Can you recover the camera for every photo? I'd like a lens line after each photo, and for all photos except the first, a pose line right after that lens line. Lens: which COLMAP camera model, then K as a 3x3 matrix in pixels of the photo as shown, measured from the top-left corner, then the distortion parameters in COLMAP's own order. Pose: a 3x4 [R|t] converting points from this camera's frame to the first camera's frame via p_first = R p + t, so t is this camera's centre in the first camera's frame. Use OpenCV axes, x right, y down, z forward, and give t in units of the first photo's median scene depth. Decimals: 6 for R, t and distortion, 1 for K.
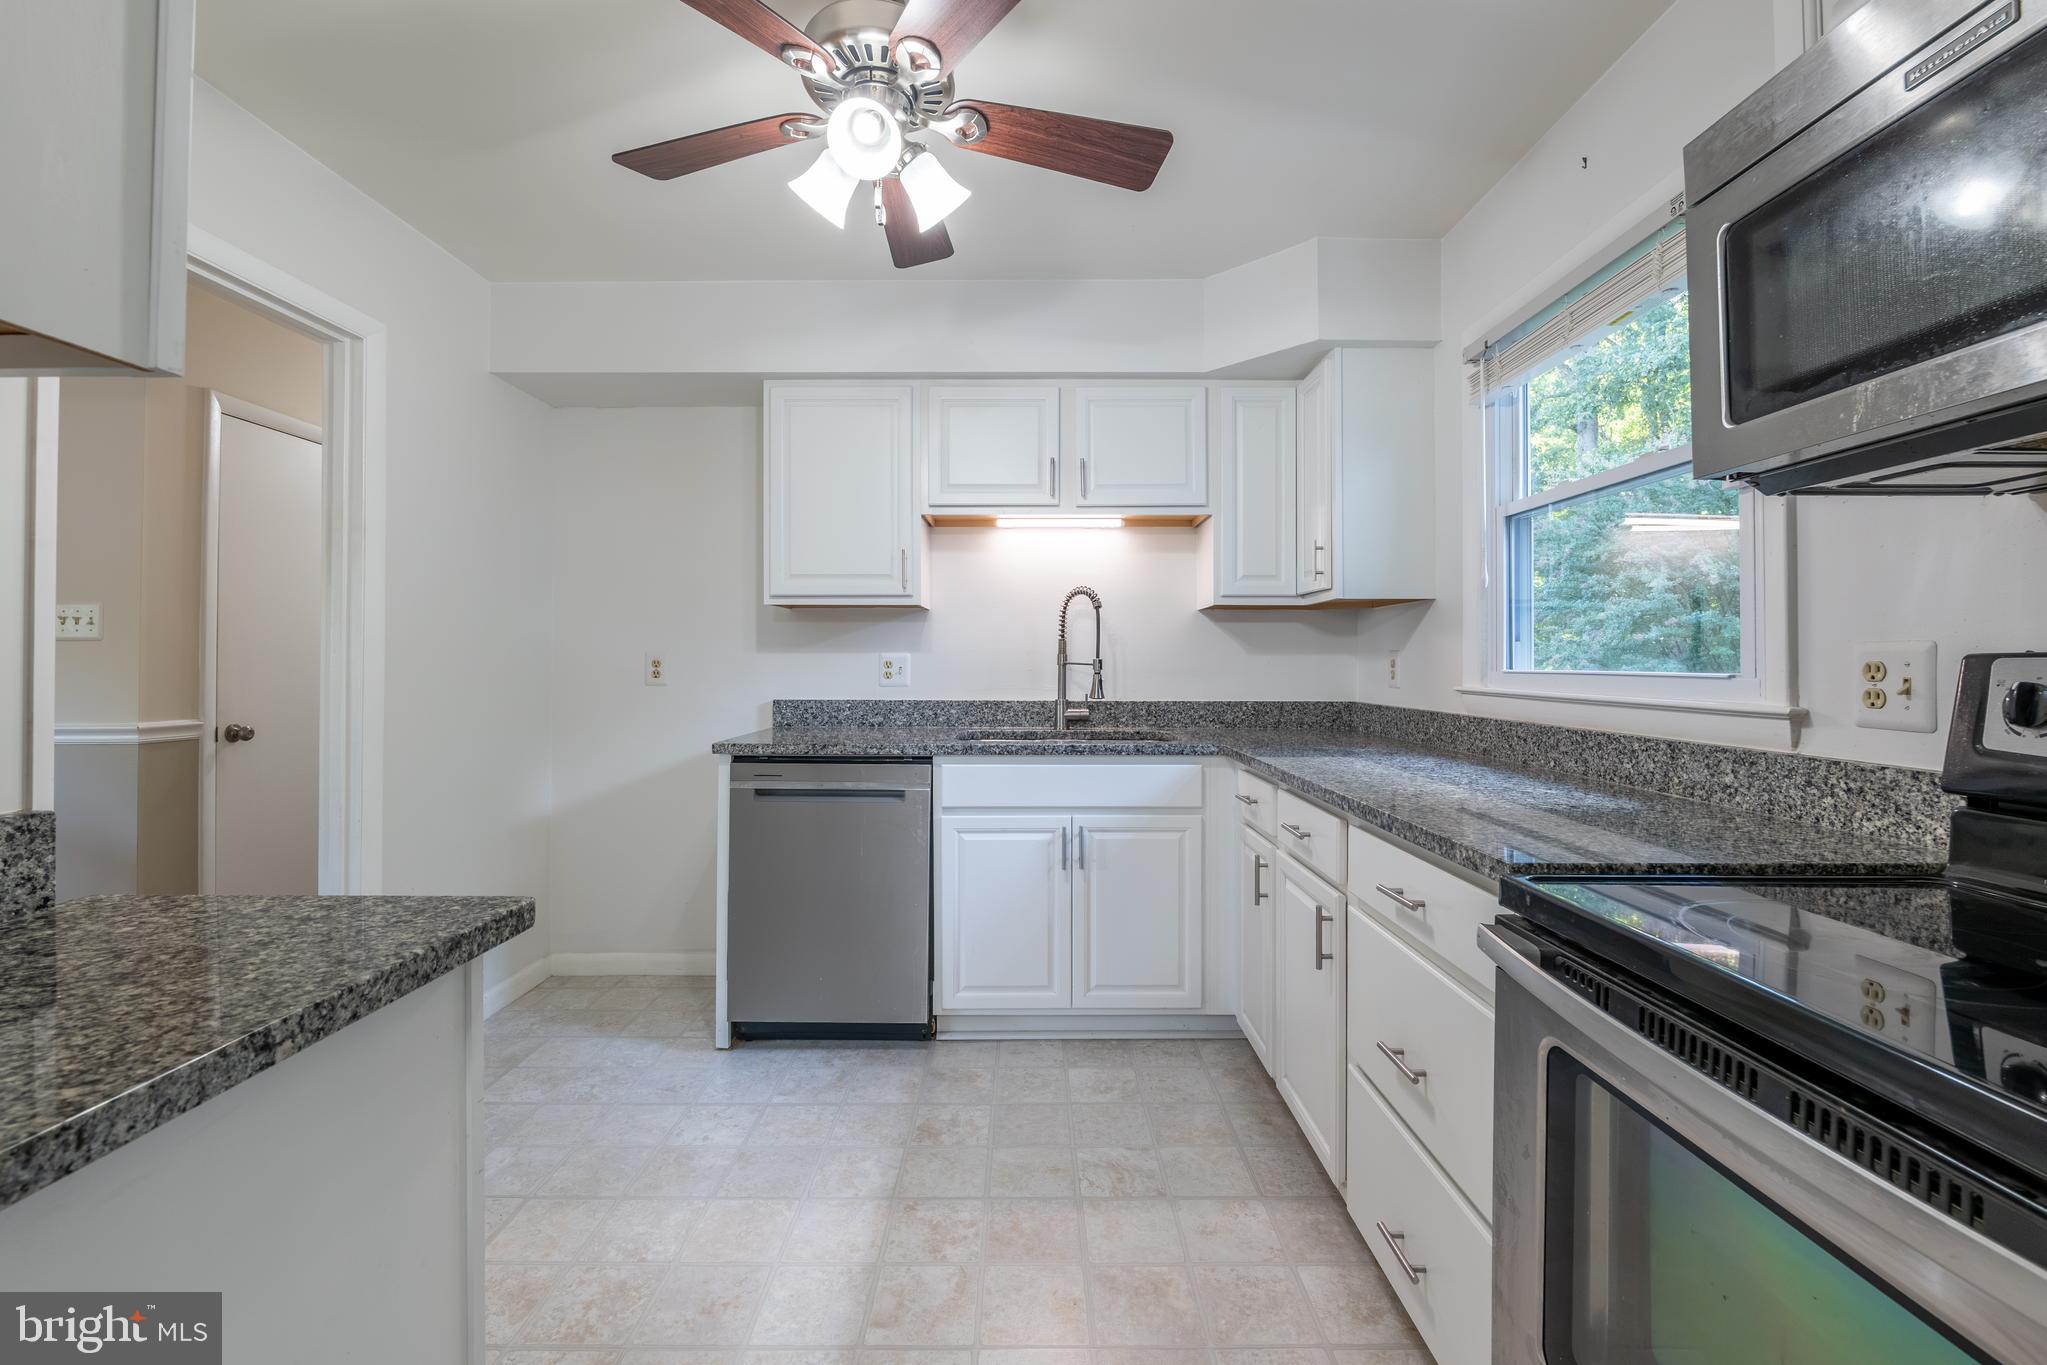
lens RADIAL K [[843.5, 0, 1018.0], [0, 843.5, 647.4], [0, 0, 1]] dist [-0.012372, -0.000556]
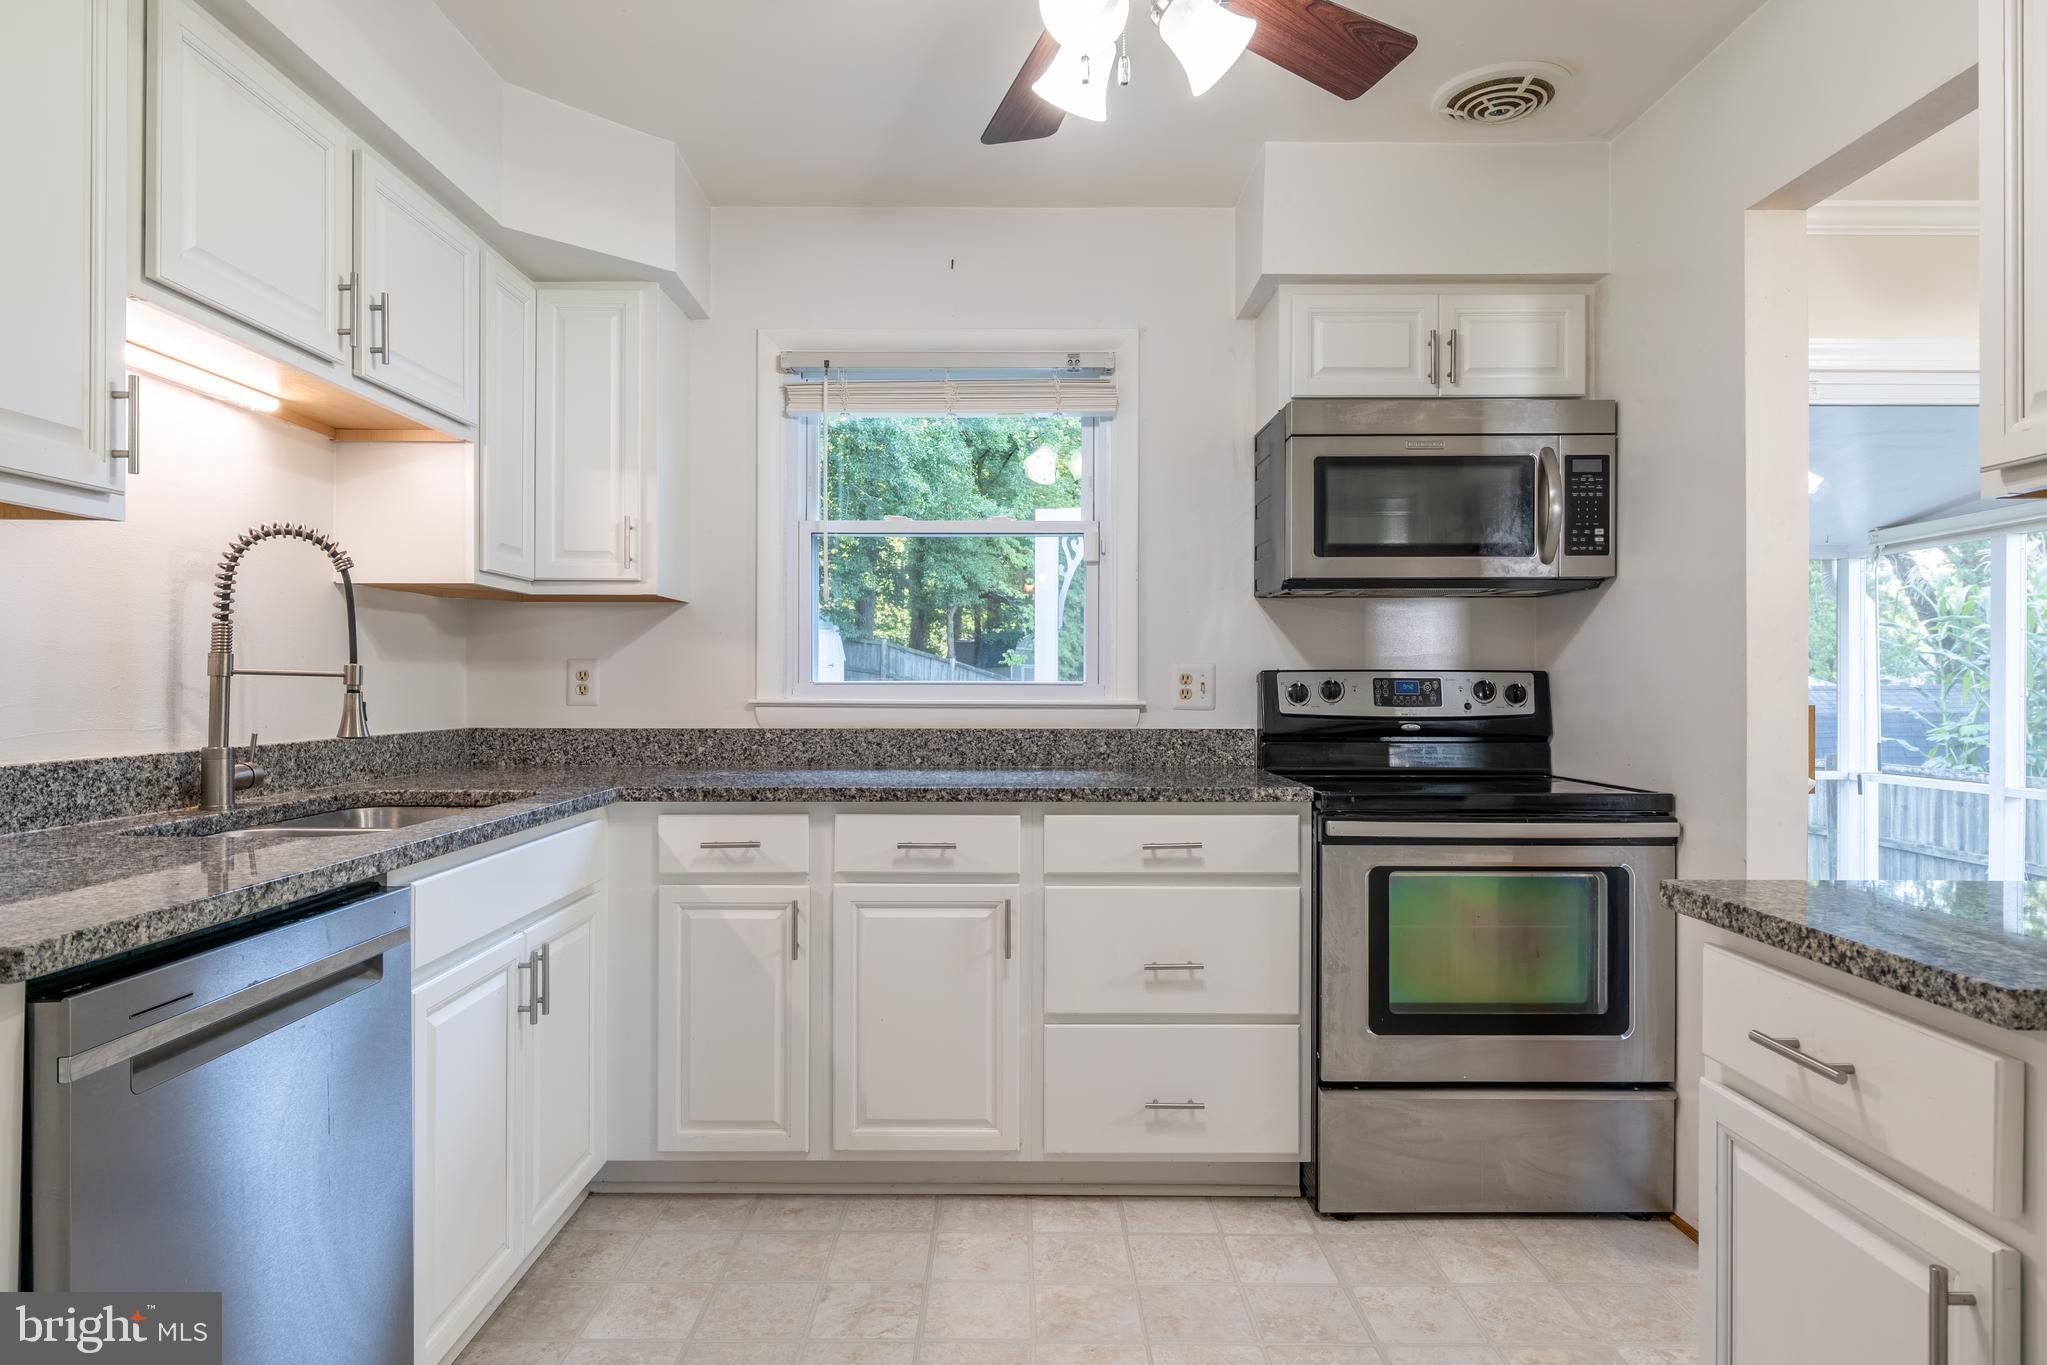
lens RADIAL K [[1177.7, 0, 1013.5], [0, 1177.7, 681.6], [0, 0, 1]] dist [-0.002110, -0.000565]
pose [[-0.010094, 0.000157, 0.999949, -0.995968], [-0.017935, 0.999839, -0.000338, 0.026186], [-0.999788, -0.017937, -0.010090, 0.883950]]
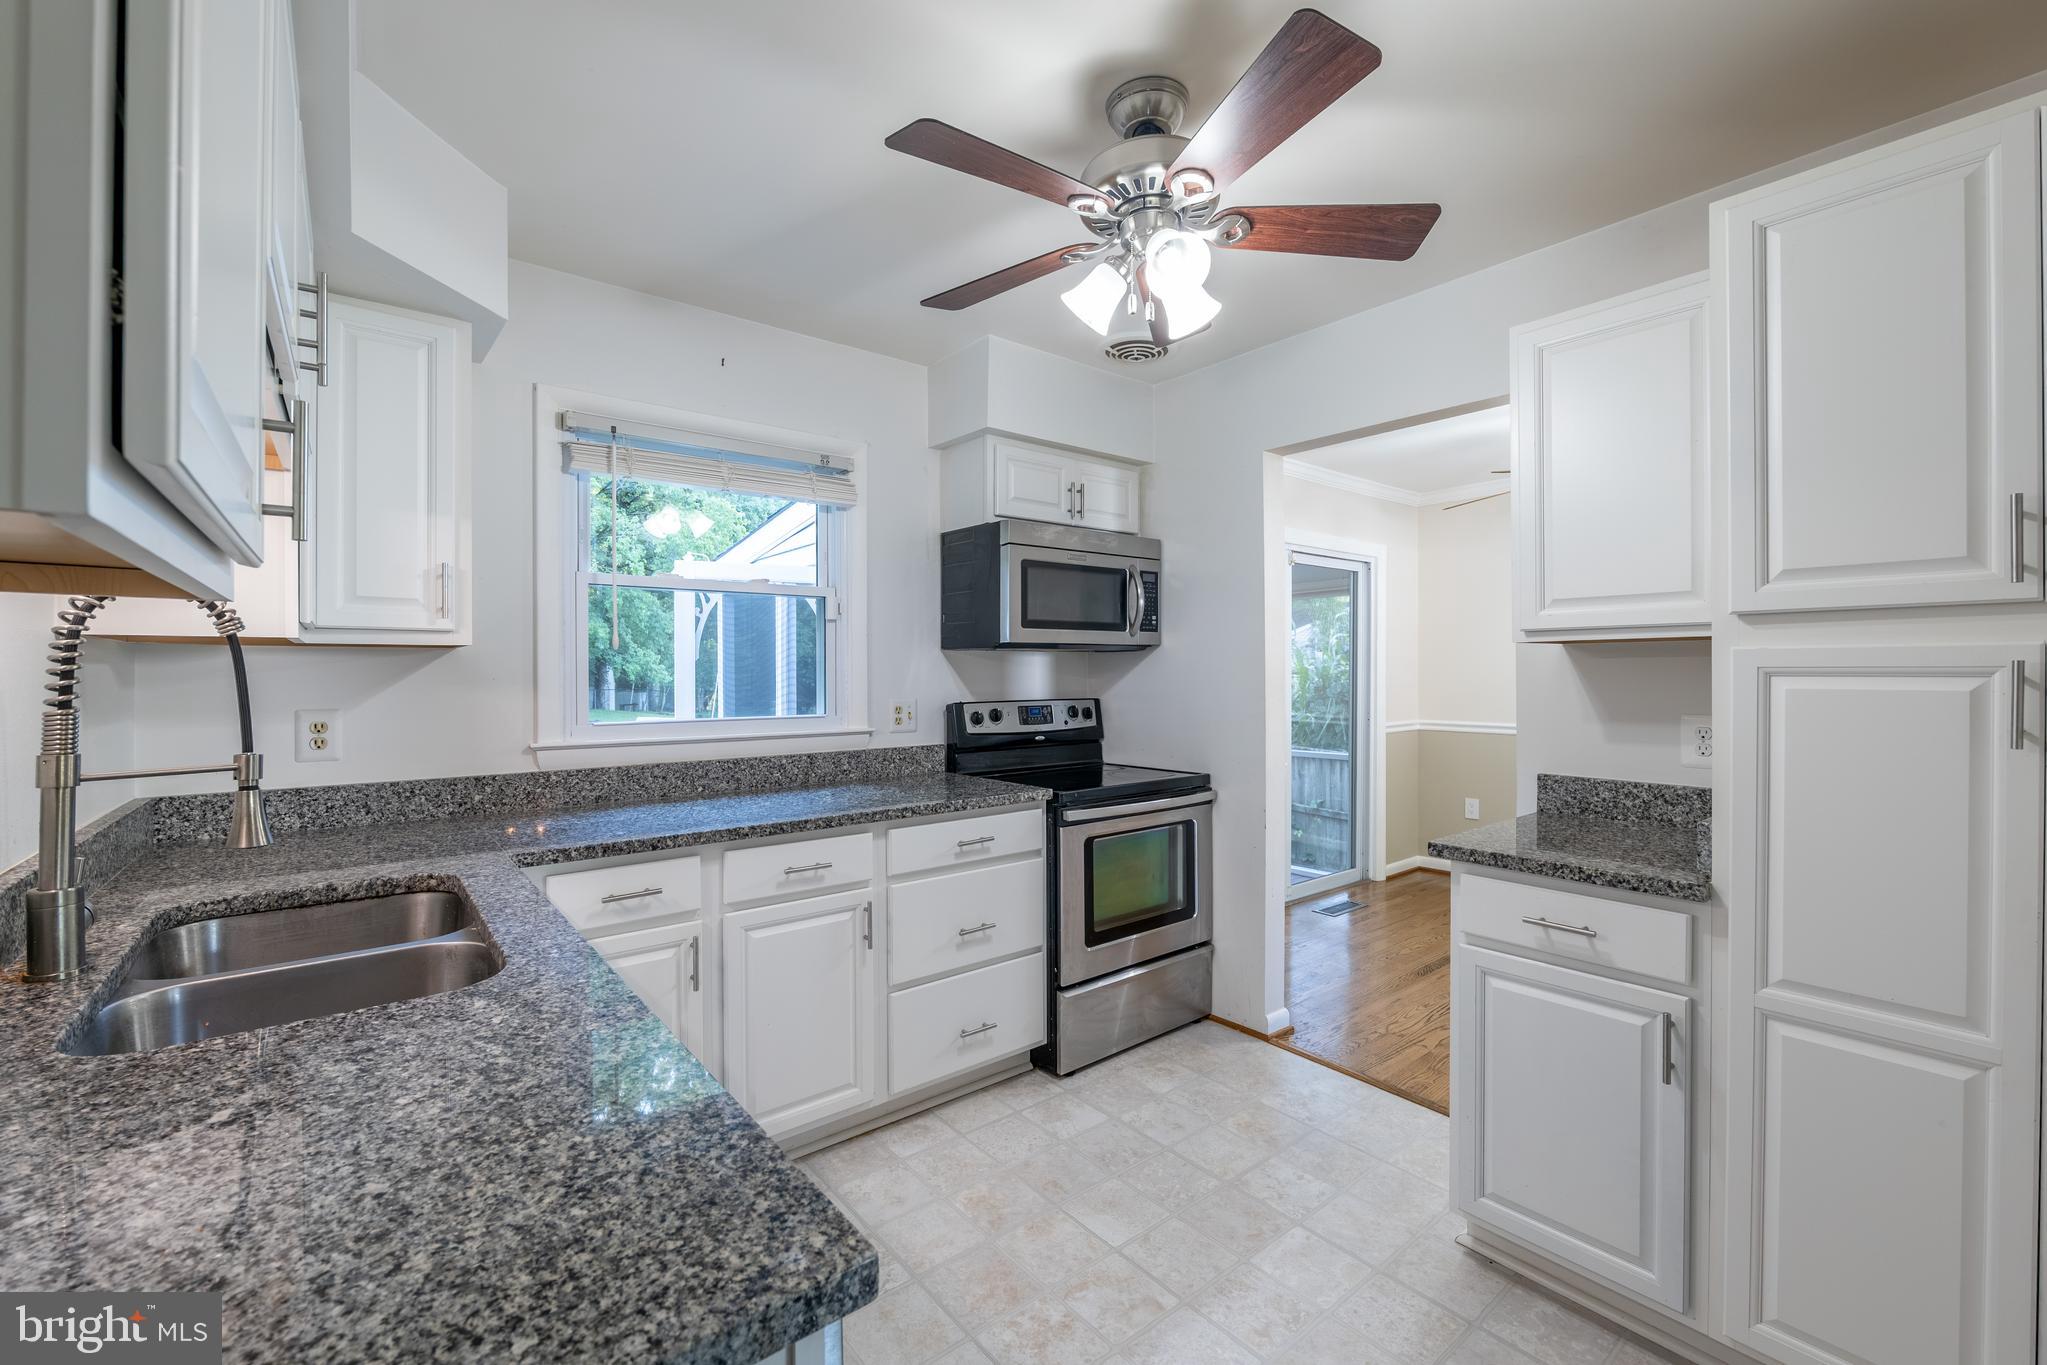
lens RADIAL K [[843.5, 0, 1020.0], [0, 843.5, 674.9], [0, 0, 1]] dist [-0.012372, -0.000556]
pose [[-0.635050, -0.001348, 0.772470, -0.719825], [-0.009663, 0.999934, -0.006200, -0.040464], [-0.772411, -0.011402, -0.635021, 1.455332]]
